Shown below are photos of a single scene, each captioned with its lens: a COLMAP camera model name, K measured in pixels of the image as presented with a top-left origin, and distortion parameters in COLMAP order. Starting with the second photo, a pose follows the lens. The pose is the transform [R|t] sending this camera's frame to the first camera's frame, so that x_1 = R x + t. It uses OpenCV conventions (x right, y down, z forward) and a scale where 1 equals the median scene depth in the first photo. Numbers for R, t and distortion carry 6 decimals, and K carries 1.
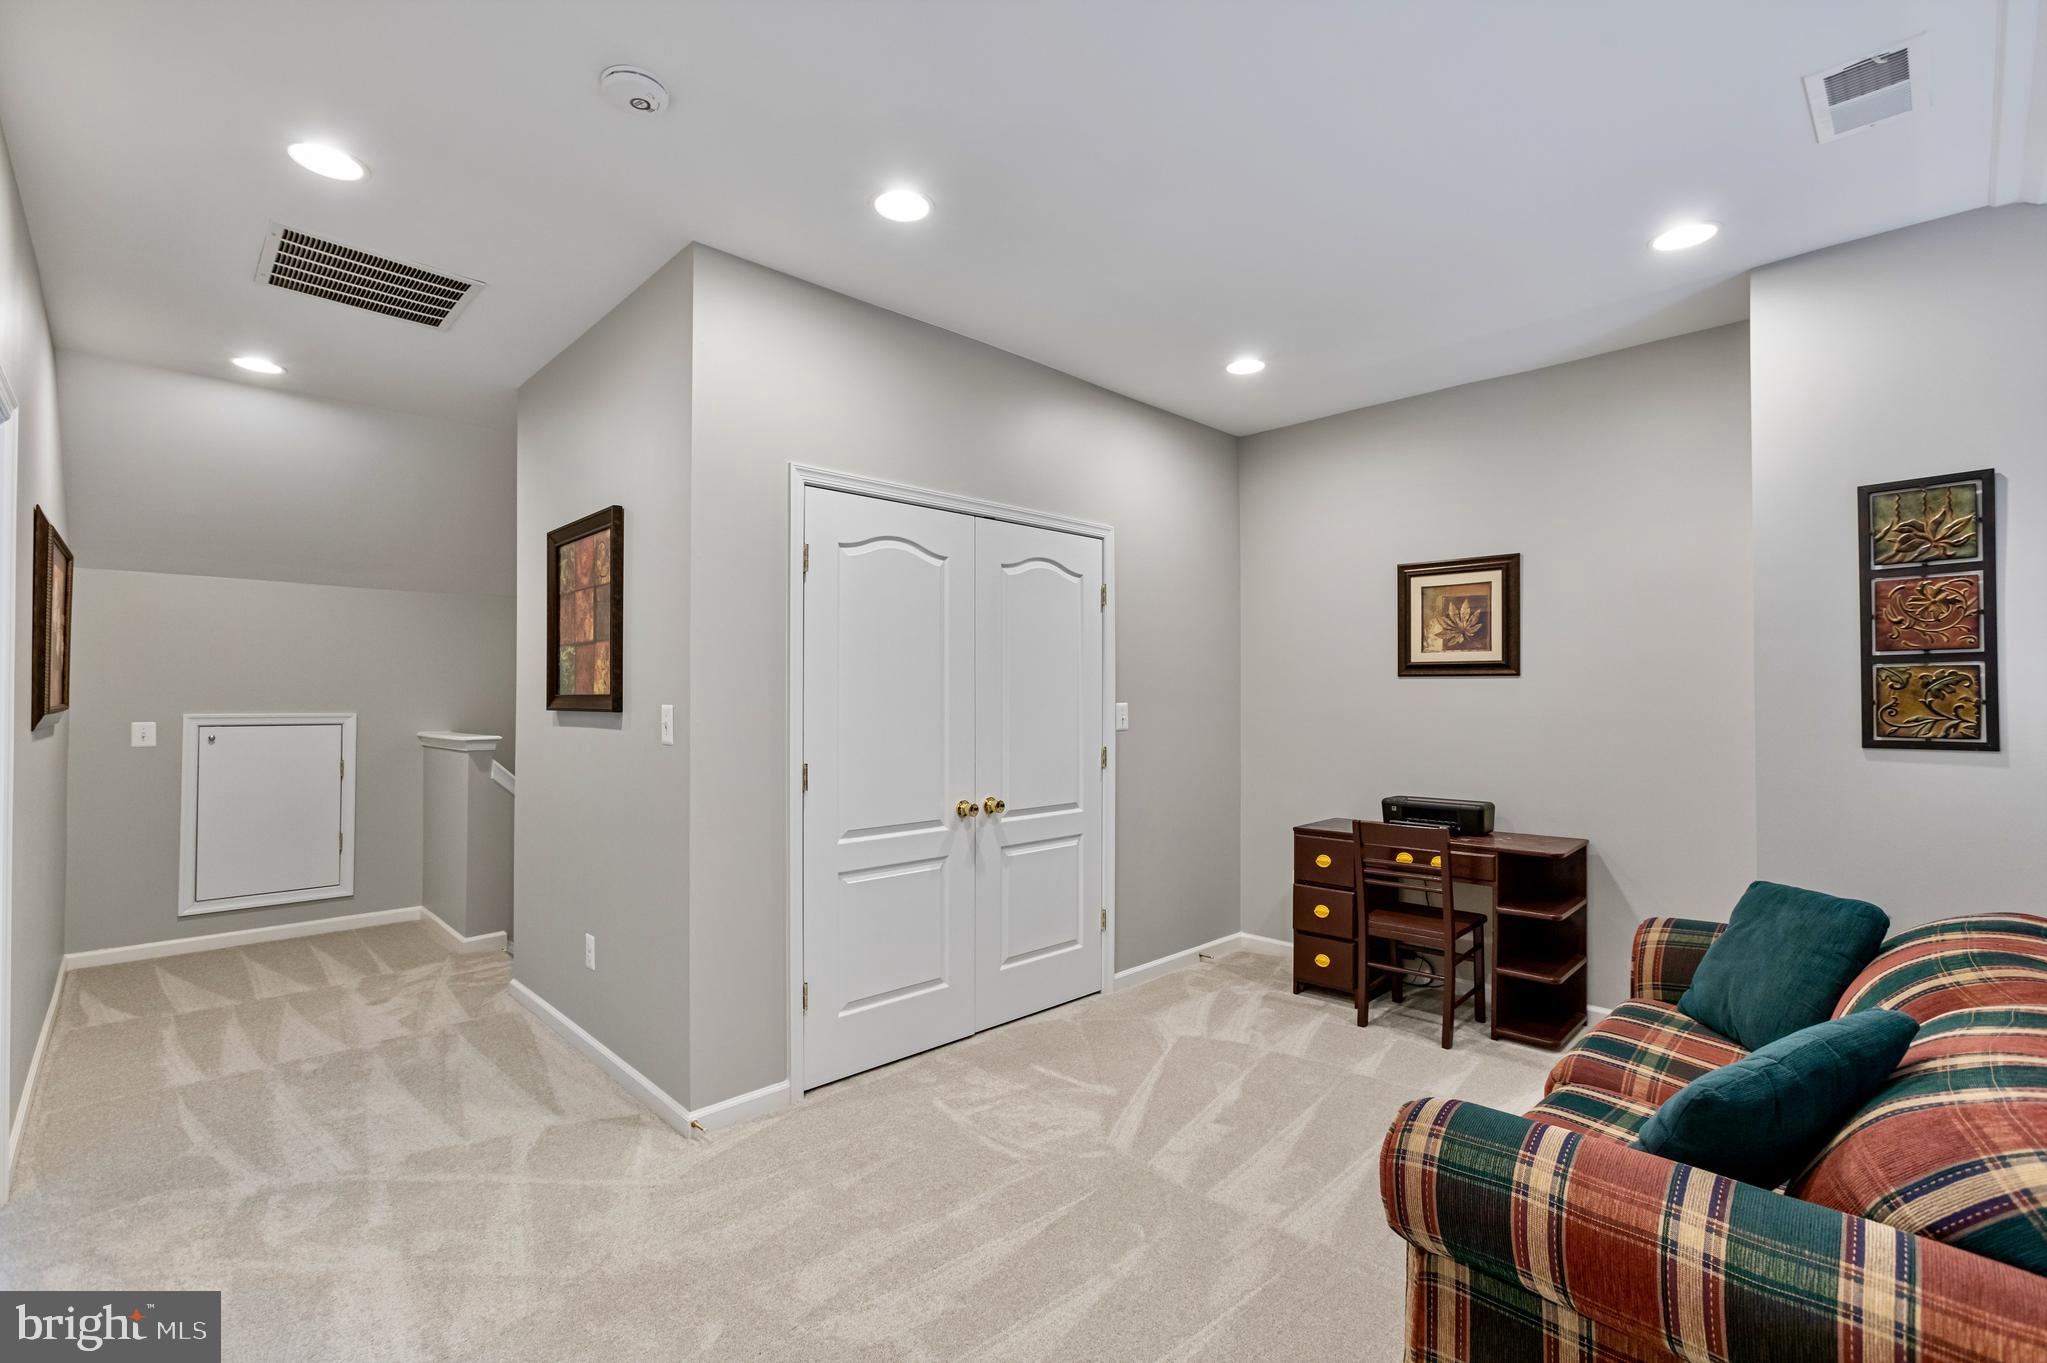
lens RADIAL K [[913.3, 0, 1015.2], [0, 913.3, 688.8], [0, 0, 1]] dist [-0.014074, 0.008042]
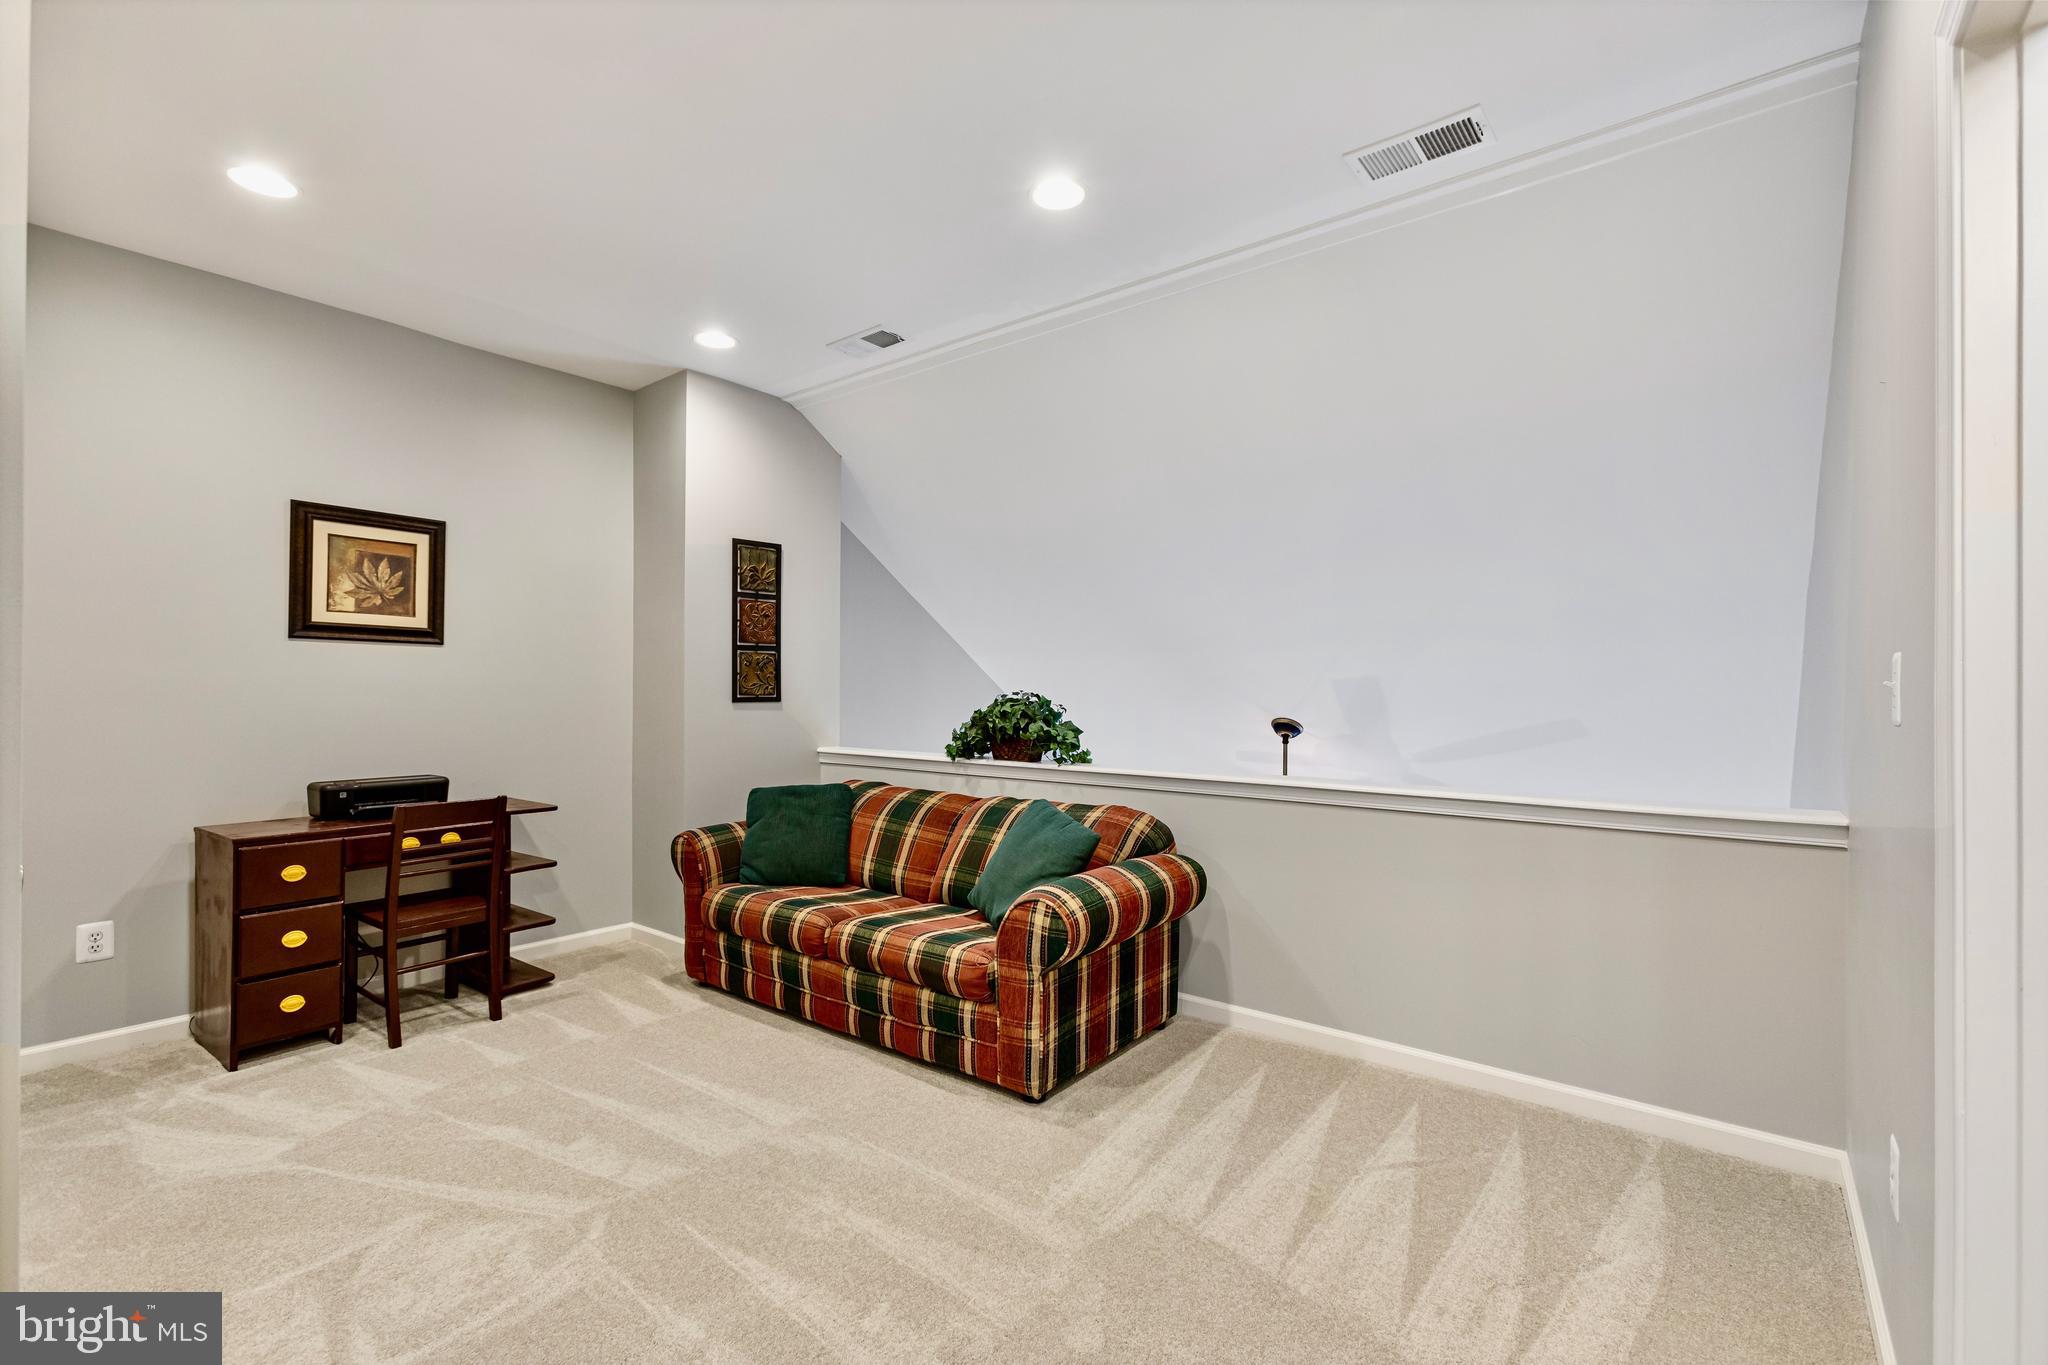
lens RADIAL K [[913.8, 0, 1014.3], [0, 913.8, 683.5], [0, 0, 1]] dist [-0.014074, 0.008042]
pose [[-0.133577, 0.012054, 0.990965, -0.511447], [-0.010649, 0.999851, -0.013597, 0.034538], [-0.990981, -0.012369, -0.133428, 0.514857]]
